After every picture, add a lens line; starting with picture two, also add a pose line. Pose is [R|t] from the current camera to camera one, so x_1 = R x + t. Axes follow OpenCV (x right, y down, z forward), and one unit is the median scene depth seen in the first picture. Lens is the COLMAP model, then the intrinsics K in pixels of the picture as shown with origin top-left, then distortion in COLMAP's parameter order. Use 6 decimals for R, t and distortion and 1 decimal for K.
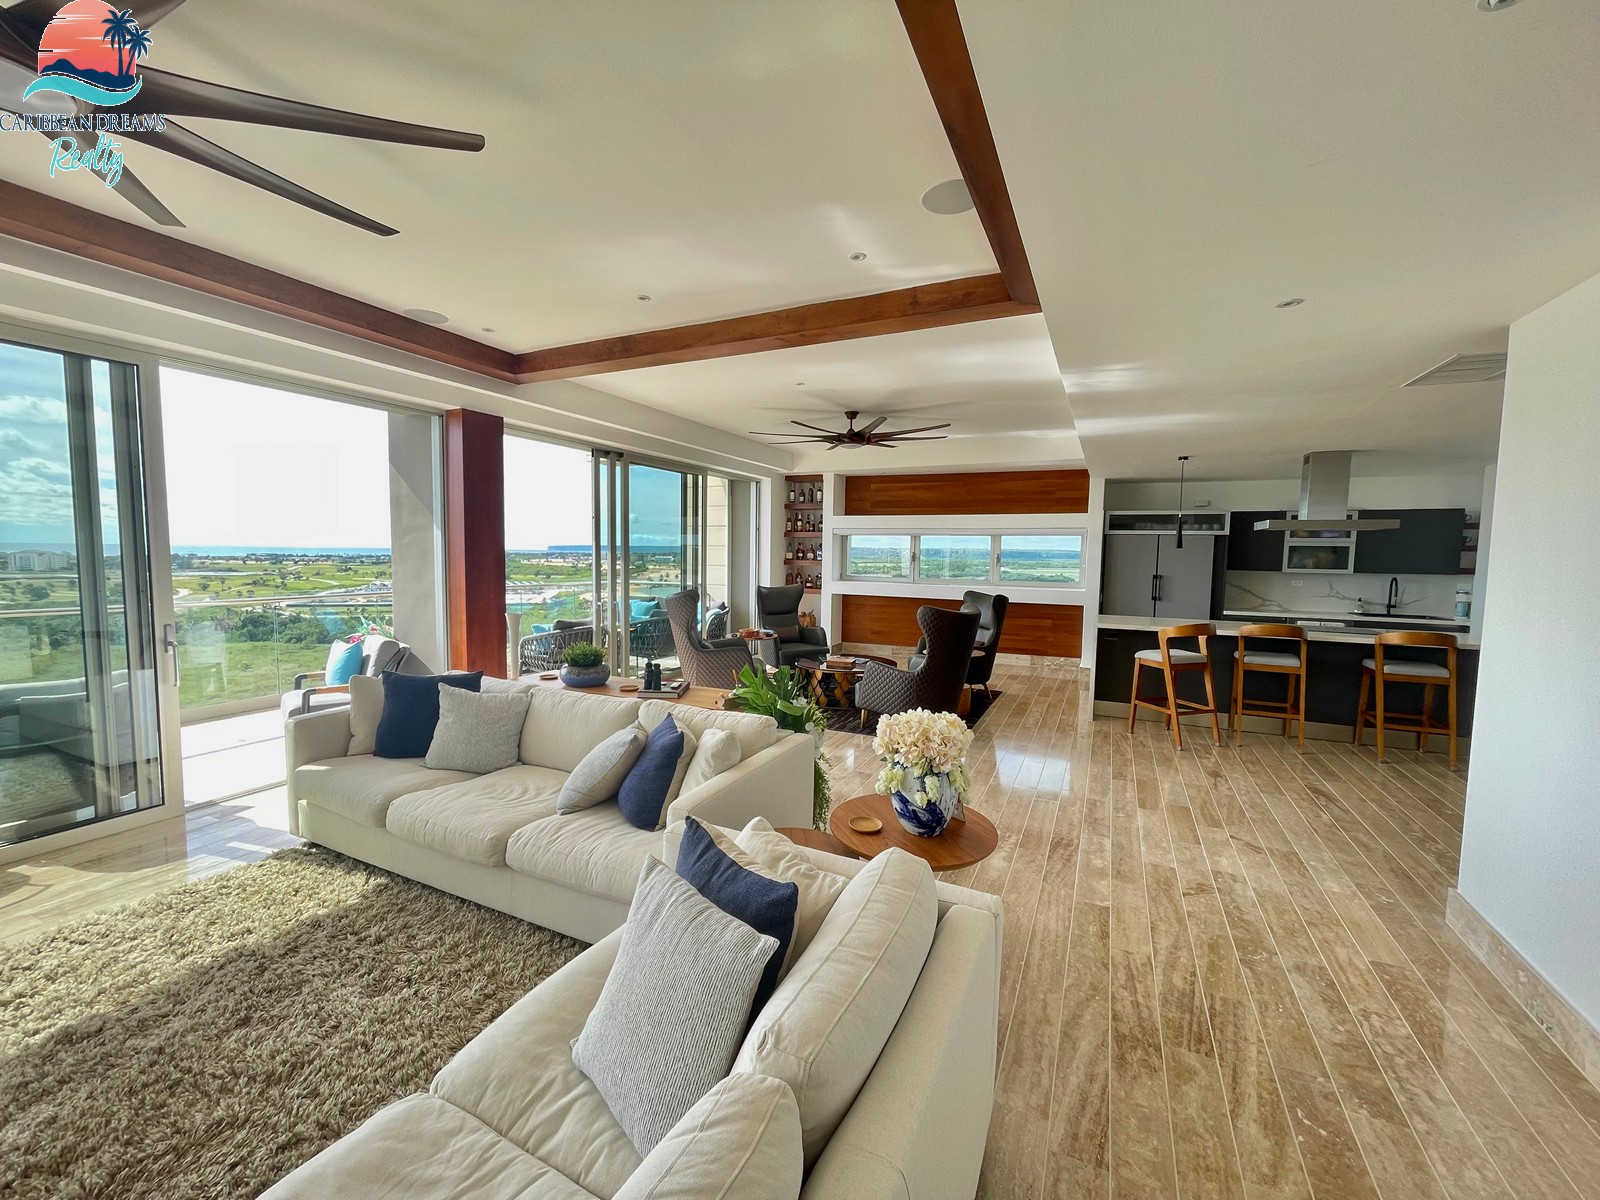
lens RADIAL K [[643.5, 0, 799.8], [0, 643.5, 599.1], [0, 0, 1]] dist [-0.003737, 0.002613]
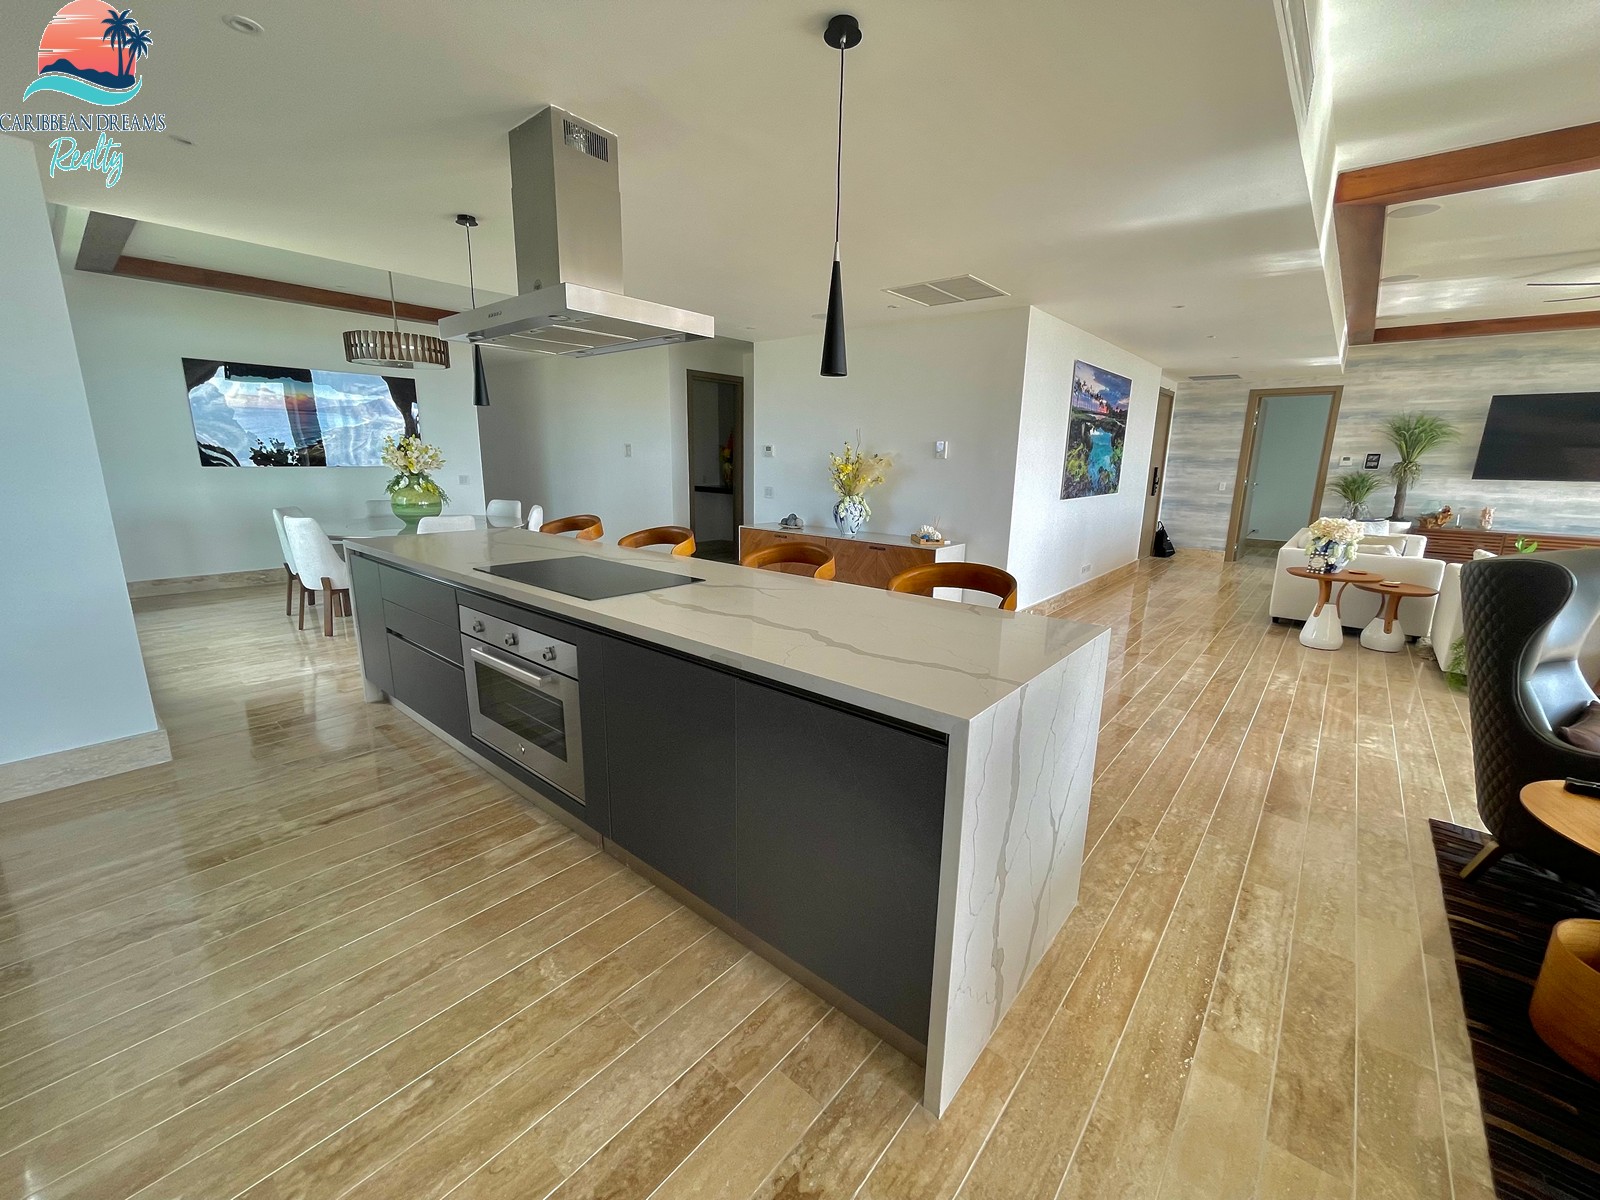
lens RADIAL K [[643.5, 0, 799.7], [0, 643.5, 600.5], [0, 0, 1]] dist [-0.003737, 0.002613]
pose [[-0.969191, -0.082377, 0.232126, 0.554962], [-0.011369, 0.956373, 0.291926, -0.063239], [-0.246047, 0.280293, -0.927845, 1.374998]]
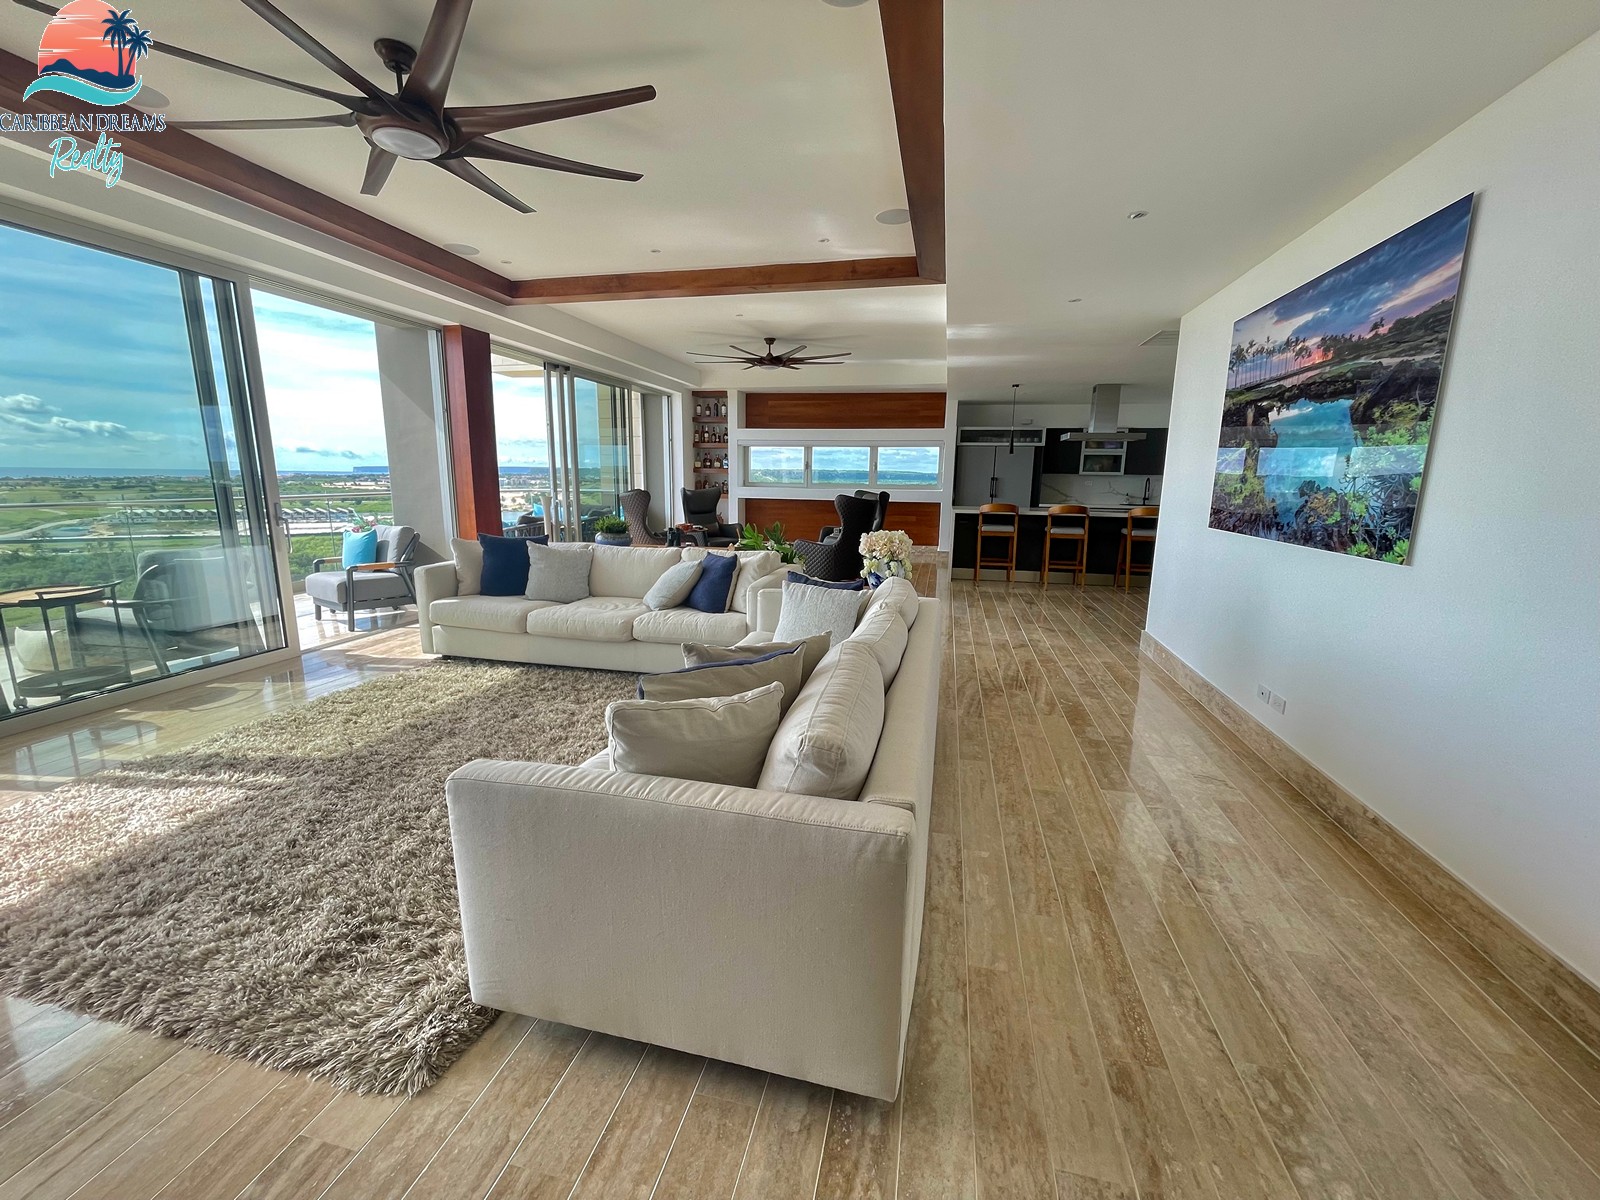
lens RADIAL K [[643.5, 0, 802.0], [0, 643.5, 598.6], [0, 0, 1]] dist [-0.003737, 0.002613]
pose [[0.973673, -0.045257, 0.223413, -0.190290], [0.018257, 0.992427, 0.121469, 0.061183], [-0.227219, -0.114193, 0.967125, -0.300155]]
